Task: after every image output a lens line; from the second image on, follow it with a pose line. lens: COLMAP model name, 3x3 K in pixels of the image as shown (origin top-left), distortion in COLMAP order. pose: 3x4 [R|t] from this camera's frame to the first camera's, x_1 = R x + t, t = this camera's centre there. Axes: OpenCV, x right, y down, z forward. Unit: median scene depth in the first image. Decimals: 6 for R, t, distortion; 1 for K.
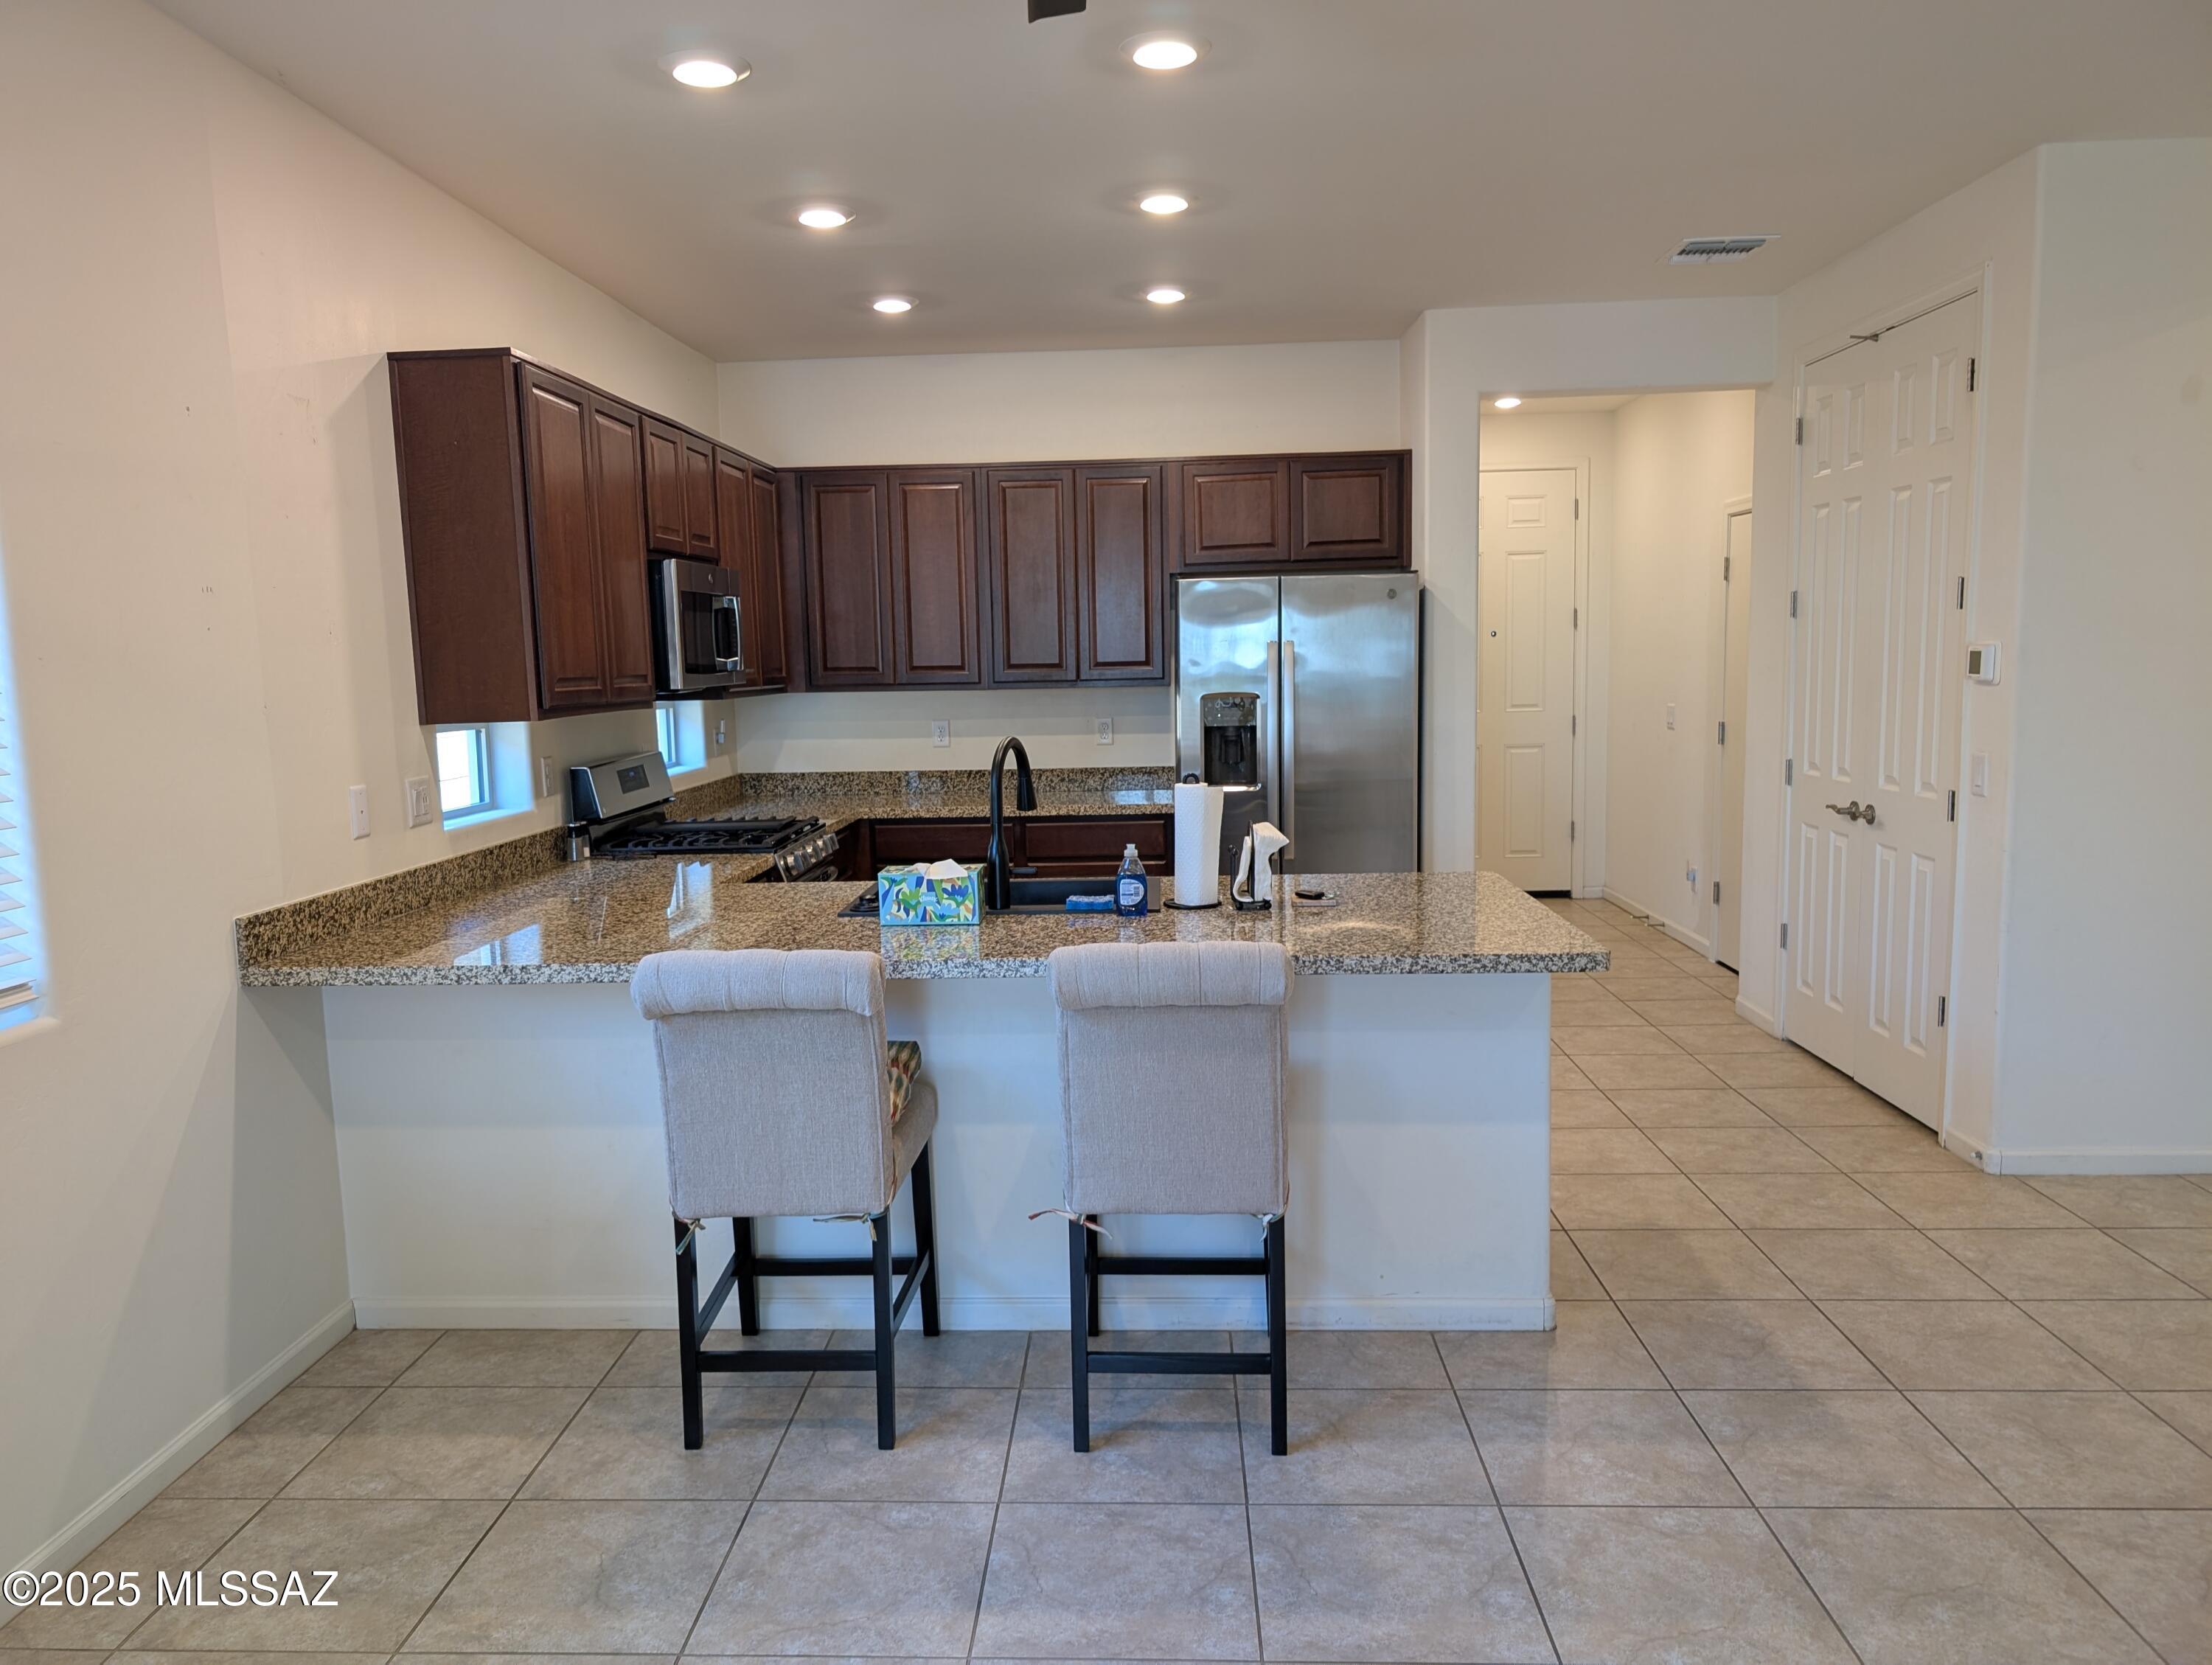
lens RADIAL K [[1620.2, 0, 1103.9], [0, 1620.2, 862.3], [0, 0, 1]] dist [0.001154, -0.000302]
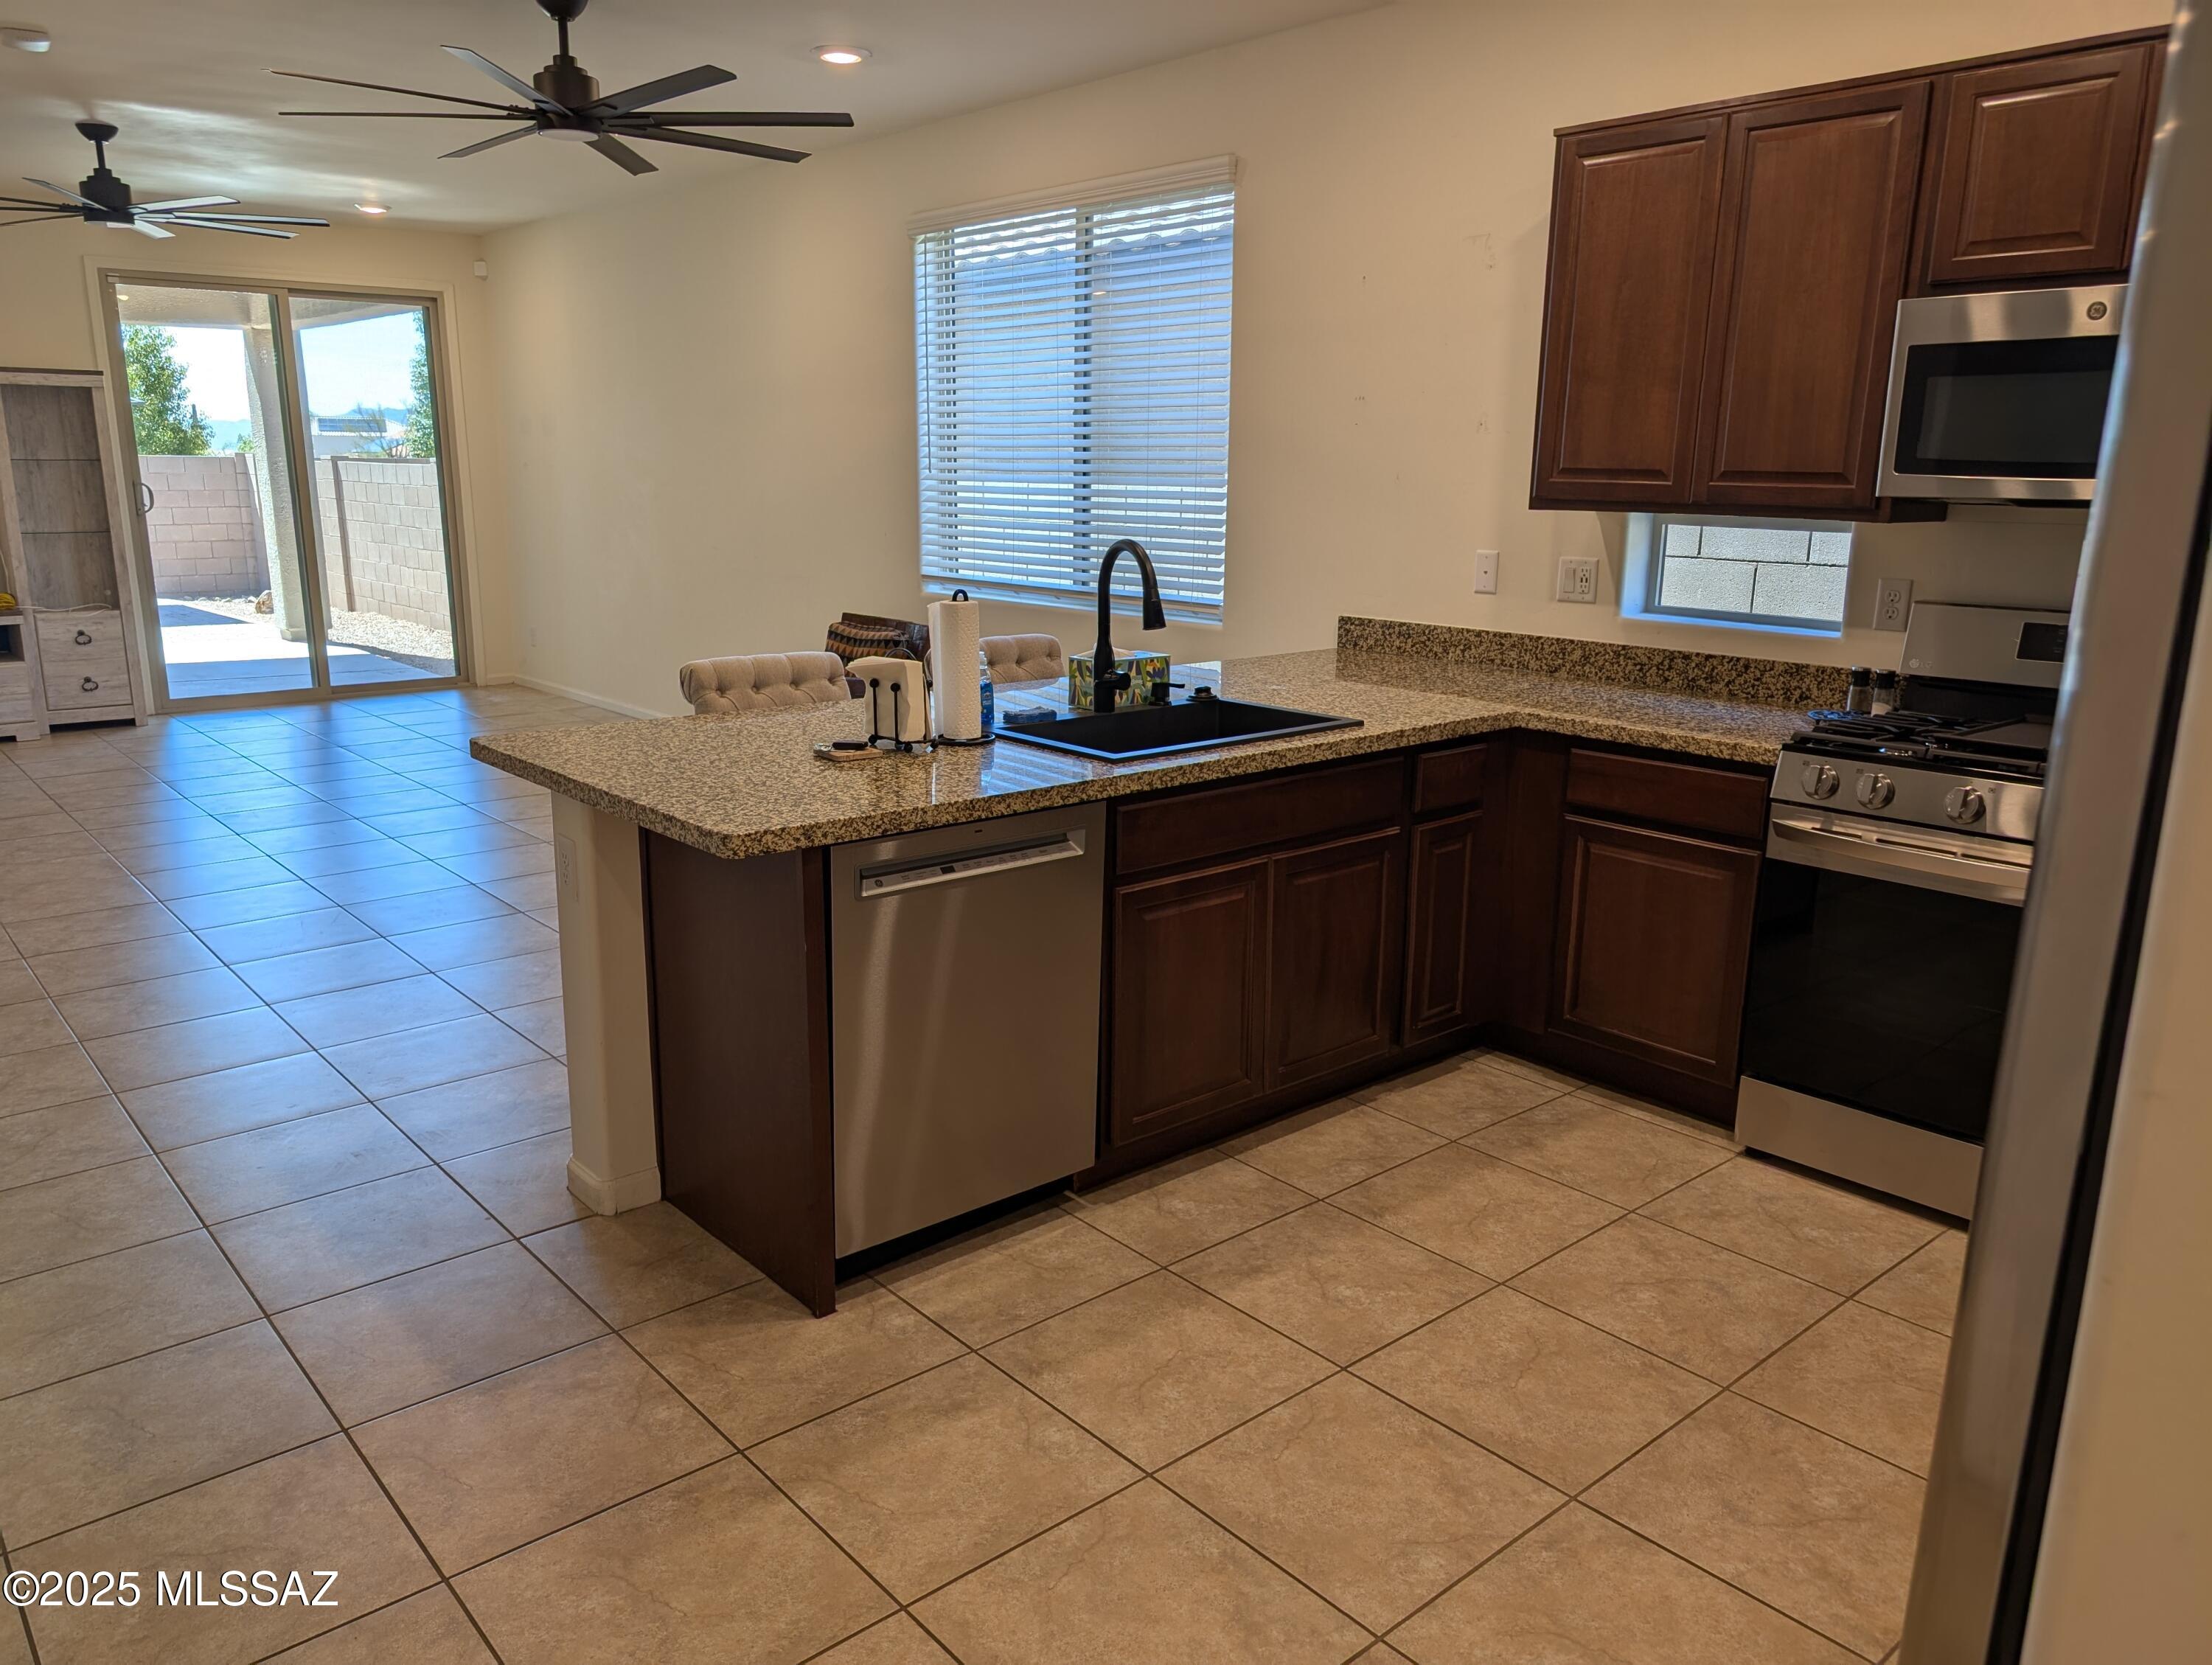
lens RADIAL K [[1588.6, 0, 1100.2], [0, 1588.6, 847.3], [0, 0, 1]] dist [0.045857, -0.050224]
pose [[-0.733394, 0.176179, -0.656577, 0.582887], [-0.081706, 0.935989, 0.342417, -0.223301], [0.674875, 0.304773, -0.672054, 1.649097]]
